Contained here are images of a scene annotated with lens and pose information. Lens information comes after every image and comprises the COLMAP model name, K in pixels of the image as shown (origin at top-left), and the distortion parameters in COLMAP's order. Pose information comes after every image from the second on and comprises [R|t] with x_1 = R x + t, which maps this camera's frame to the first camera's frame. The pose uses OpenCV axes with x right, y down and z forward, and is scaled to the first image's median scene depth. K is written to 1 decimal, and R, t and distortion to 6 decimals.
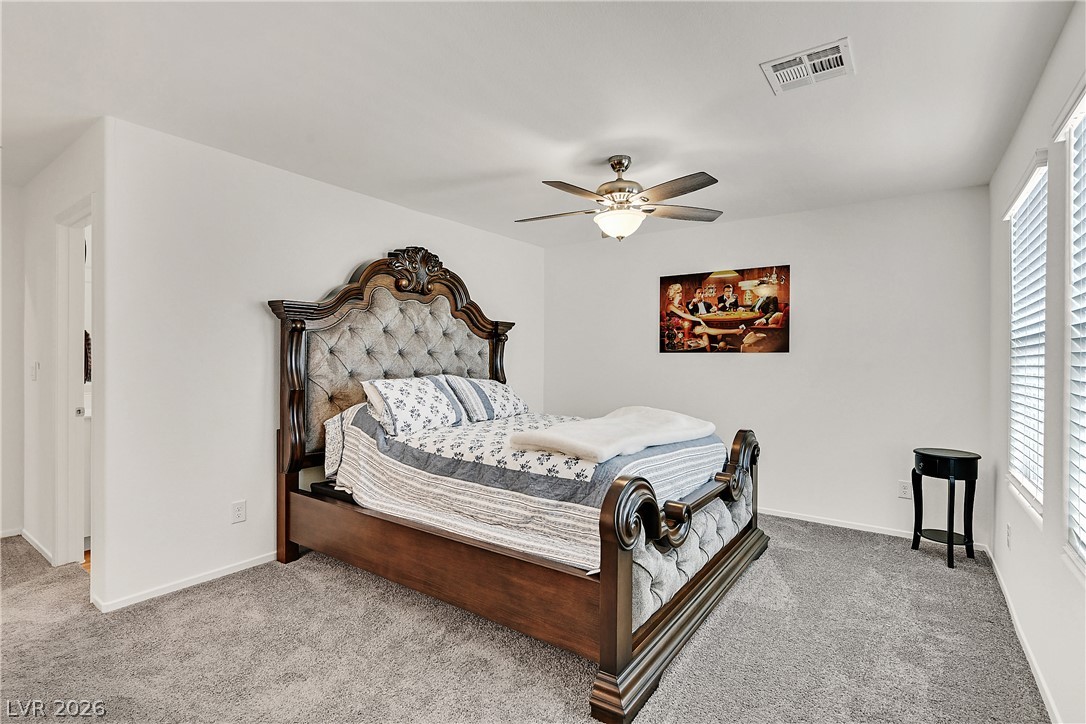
lens RADIAL K [[517.2, 0, 543.5], [0, 517.2, 361.1], [0, 0, 1]] dist [-0.000241, 0.000278]
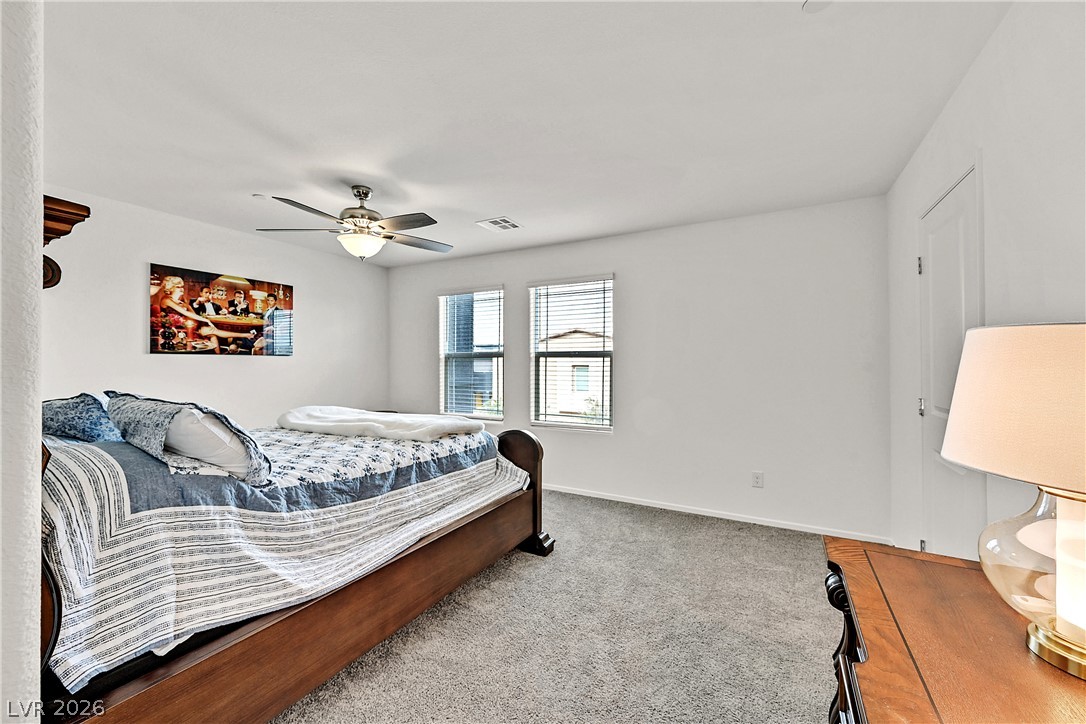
lens RADIAL K [[421.5, 0, 542.2], [0, 421.5, 360.8], [0, 0, 1]] dist [0.001021, 0.000020]
pose [[-0.124379, -0.001806, 0.992233, -0.561517], [0.003125, 0.999993, 0.002212, -0.004793], [-0.992230, 0.003376, -0.124372, 0.485282]]
